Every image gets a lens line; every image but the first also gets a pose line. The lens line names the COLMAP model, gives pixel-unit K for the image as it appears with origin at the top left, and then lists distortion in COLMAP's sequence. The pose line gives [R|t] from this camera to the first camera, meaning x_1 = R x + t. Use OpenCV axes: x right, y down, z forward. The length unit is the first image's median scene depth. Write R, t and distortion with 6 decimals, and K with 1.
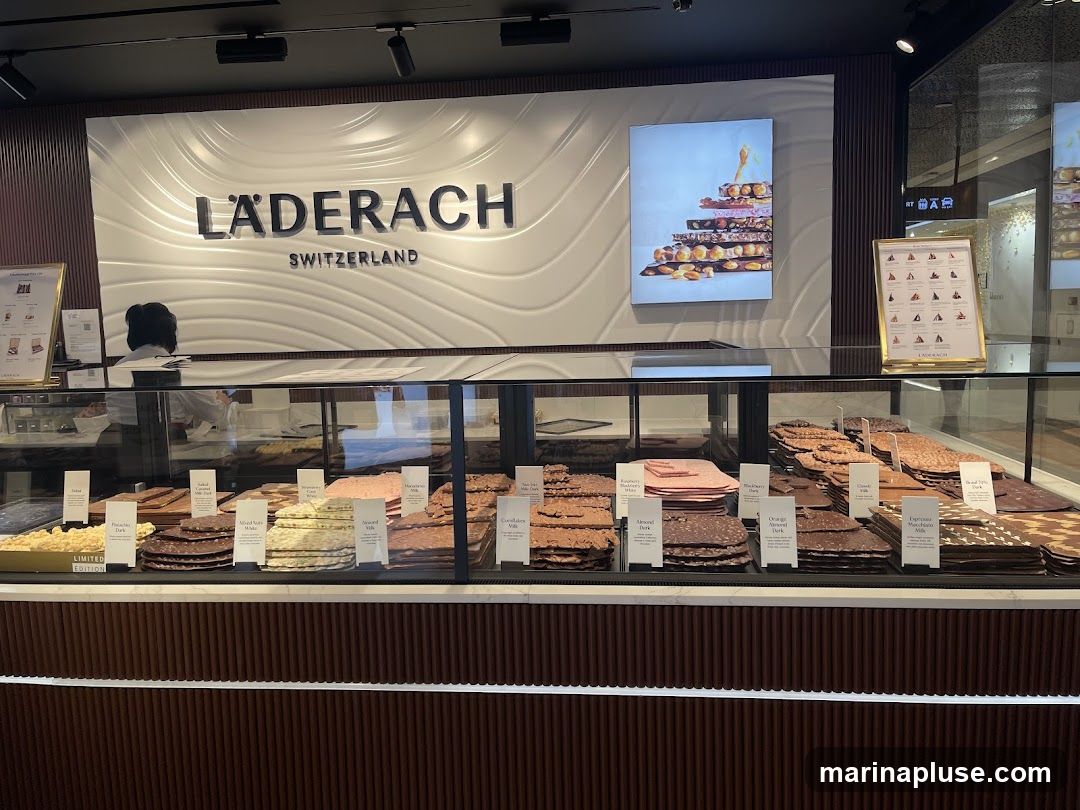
lens RADIAL K [[838.6, 0, 540.3], [0, 838.6, 407.8], [0, 0, 1]] dist [0.014283, -0.011335]
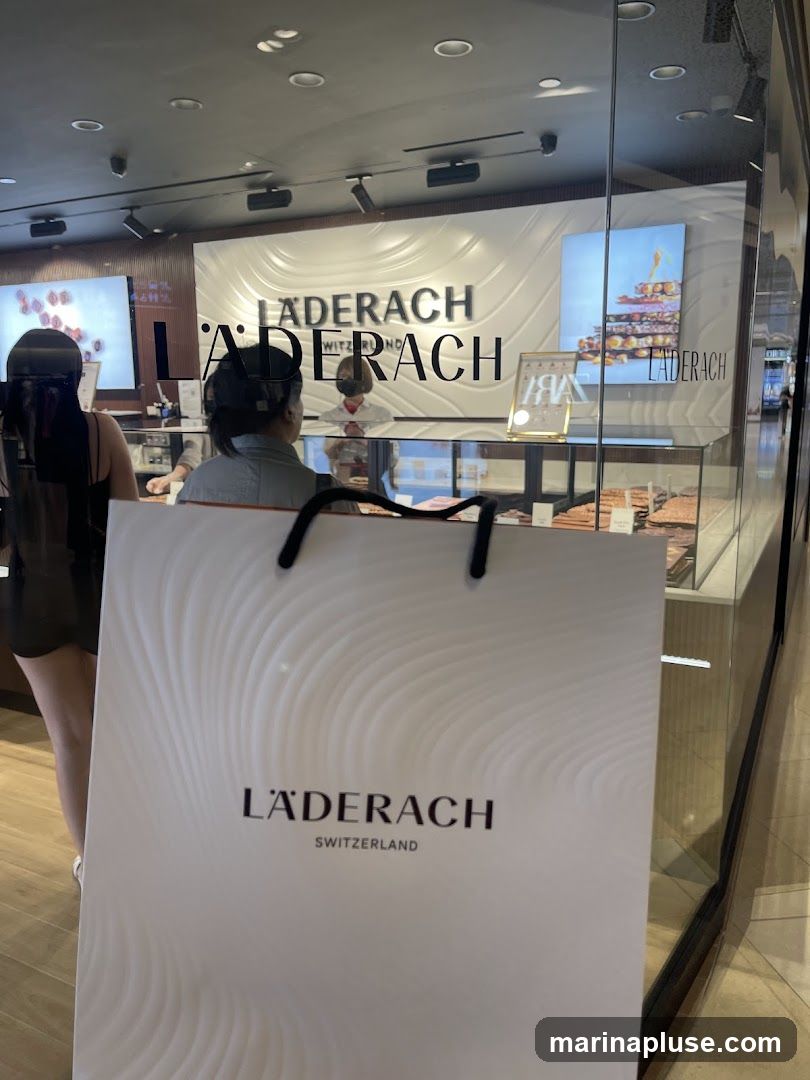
lens RADIAL K [[838.6, 0, 404.6], [0, 838.6, 538.1], [0, 0, 1]] dist [0.014283, -0.011335]
pose [[0.926866, 0.087613, -0.365026, 0.359890], [-0.057666, 0.994072, 0.092171, -0.002531], [0.370938, -0.064381, 0.926423, -0.217006]]
